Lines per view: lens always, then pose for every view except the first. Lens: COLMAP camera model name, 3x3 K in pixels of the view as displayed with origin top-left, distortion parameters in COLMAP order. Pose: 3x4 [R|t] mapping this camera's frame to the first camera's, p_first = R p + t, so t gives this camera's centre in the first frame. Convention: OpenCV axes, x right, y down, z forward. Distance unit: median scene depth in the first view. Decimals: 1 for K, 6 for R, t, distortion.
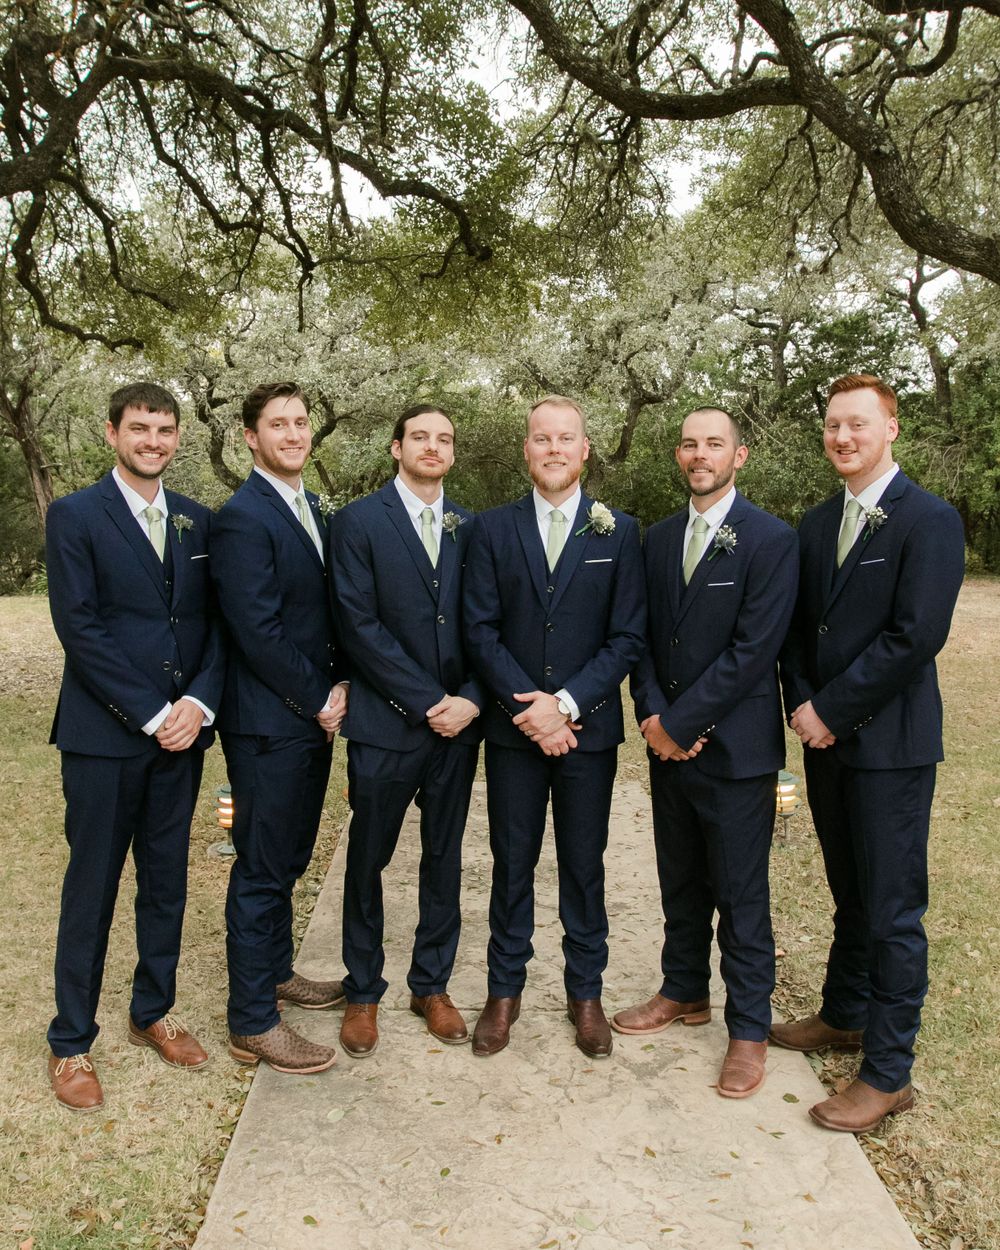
lens RADIAL K [[1040.0, 0, 496.7], [0, 1040.0, 620.2], [0, 0, 1]] dist [-0.018324, 0.012260]
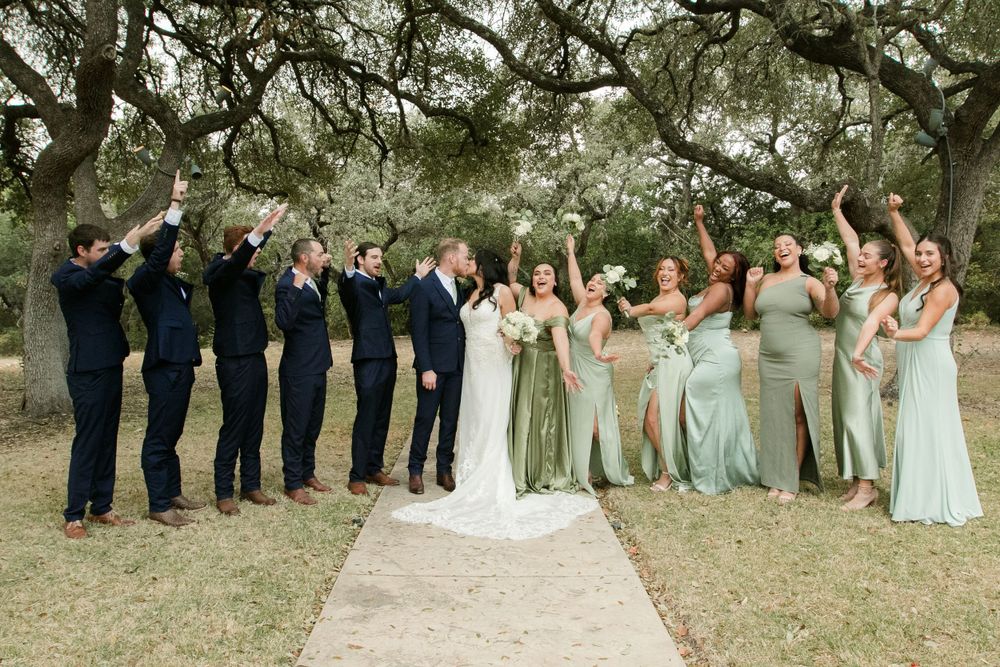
lens RADIAL K [[745.6, 0, 502.4], [0, 745.6, 337.1], [0, 0, 1]] dist [0.009260, -0.001394]
pose [[0.999827, -0.015751, -0.009893, 0.025917], [0.015289, 0.998864, -0.045132, 0.034874], [0.010593, 0.044973, 0.998932, -0.242719]]
